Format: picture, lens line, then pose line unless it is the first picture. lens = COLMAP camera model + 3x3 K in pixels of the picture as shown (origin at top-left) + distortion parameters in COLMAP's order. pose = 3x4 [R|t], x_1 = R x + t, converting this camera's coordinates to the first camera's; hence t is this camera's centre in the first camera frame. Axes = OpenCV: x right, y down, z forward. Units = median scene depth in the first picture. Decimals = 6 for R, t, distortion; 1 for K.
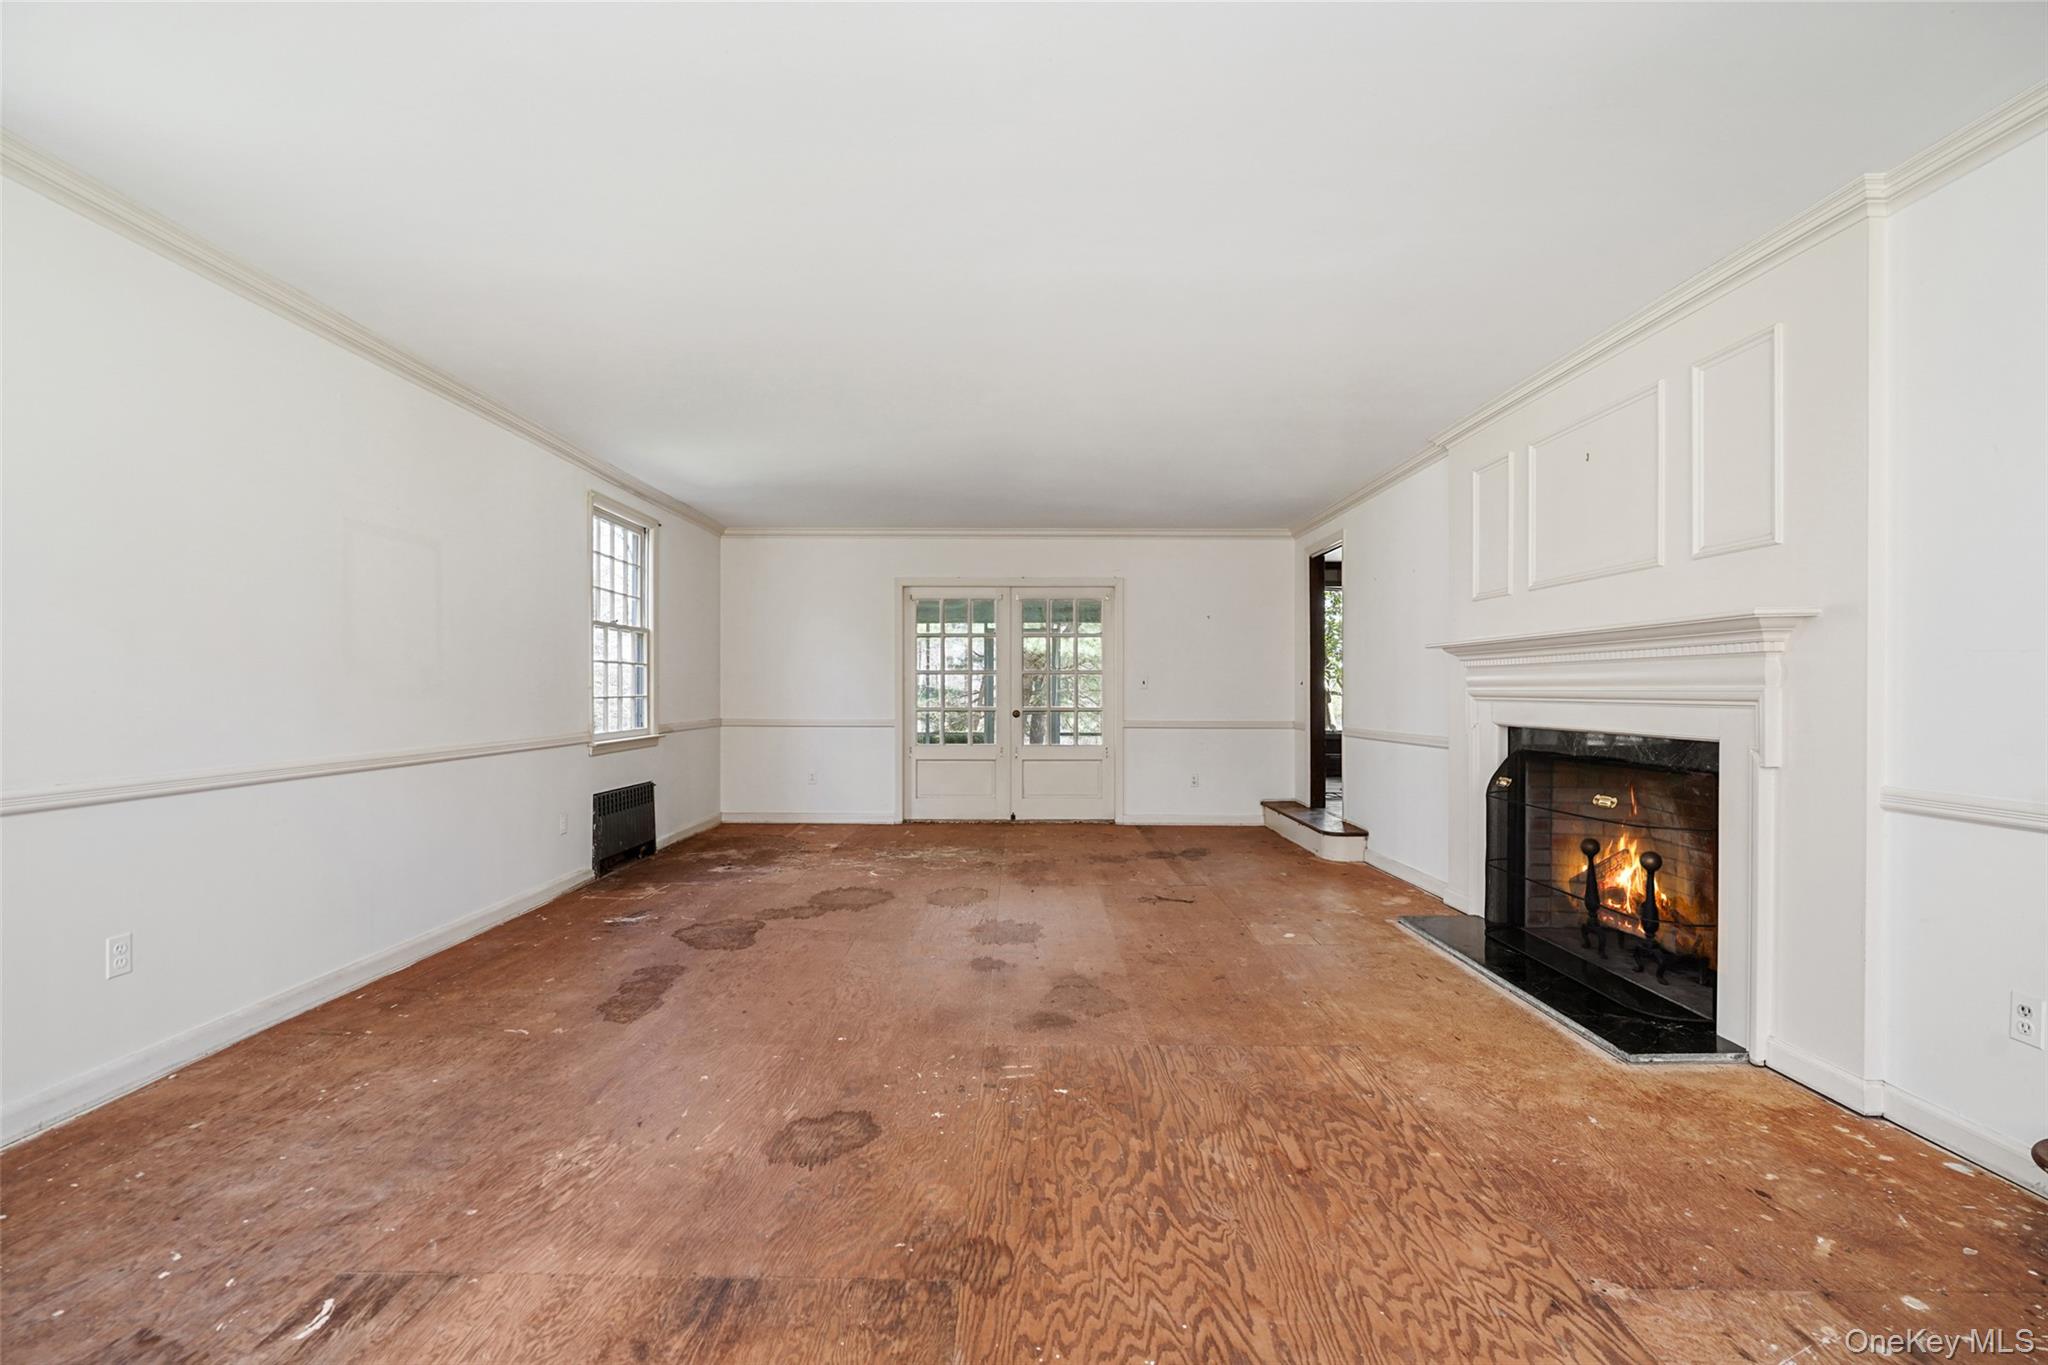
lens RADIAL K [[930.2, 0, 1024.0], [0, 930.2, 682.5], [0, 0, 1]] dist [-0.000548, -0.000065]
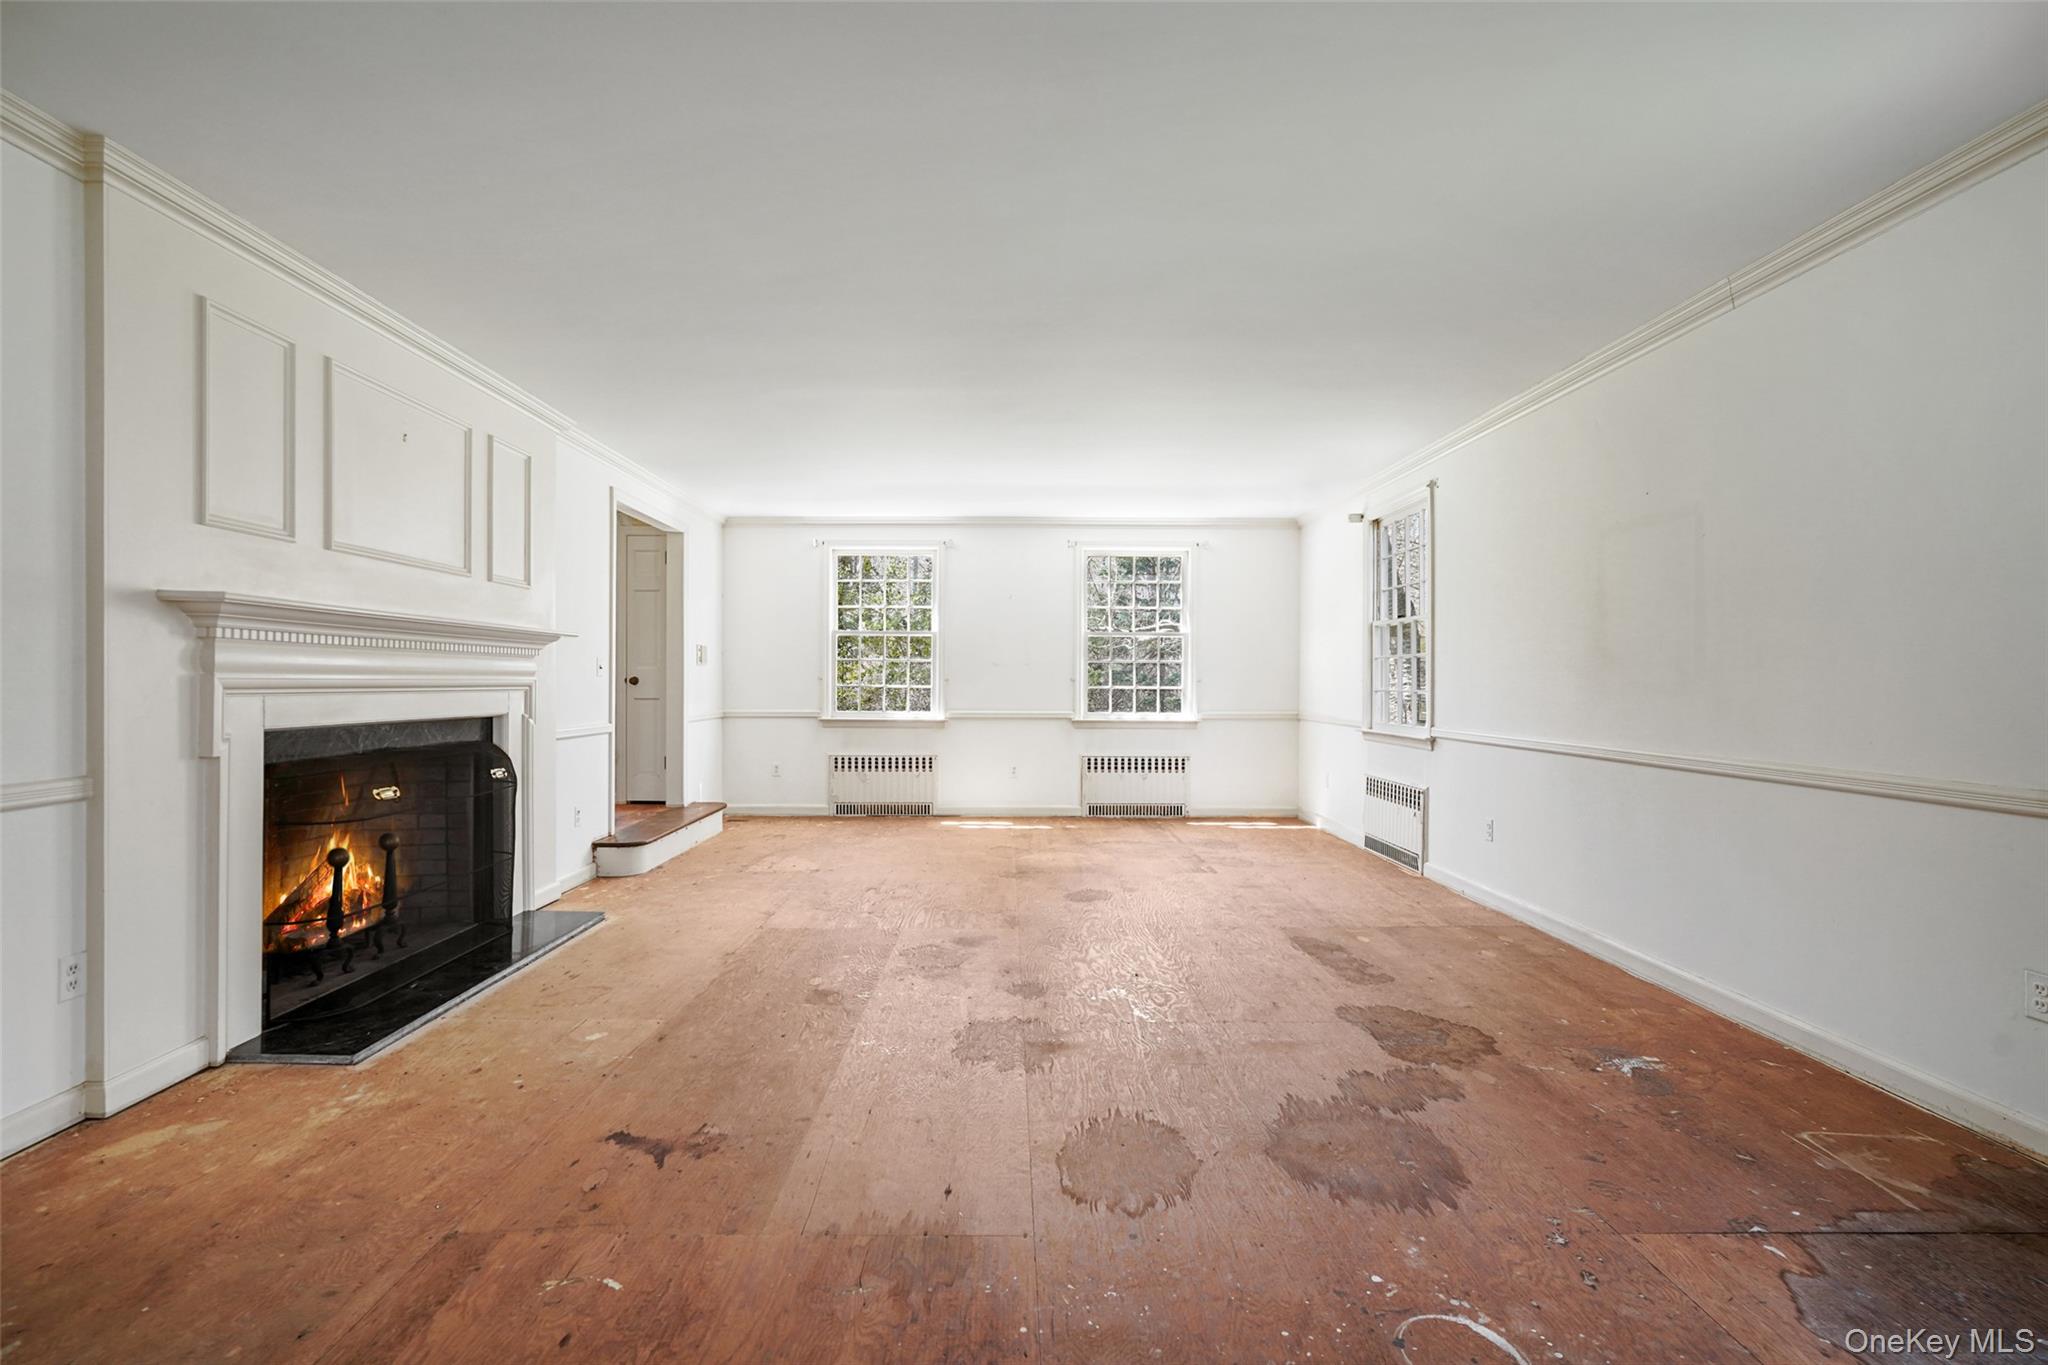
lens RADIAL K [[930.2, 0, 1024.0], [0, 930.2, 682.5], [0, 0, 1]] dist [-0.000548, -0.000065]
pose [[-0.999819, -0.008308, -0.017109, -0.019331], [-0.008309, 0.999965, -0.000020, 0.008540], [0.017109, 0.000122, -0.999854, 1.967459]]
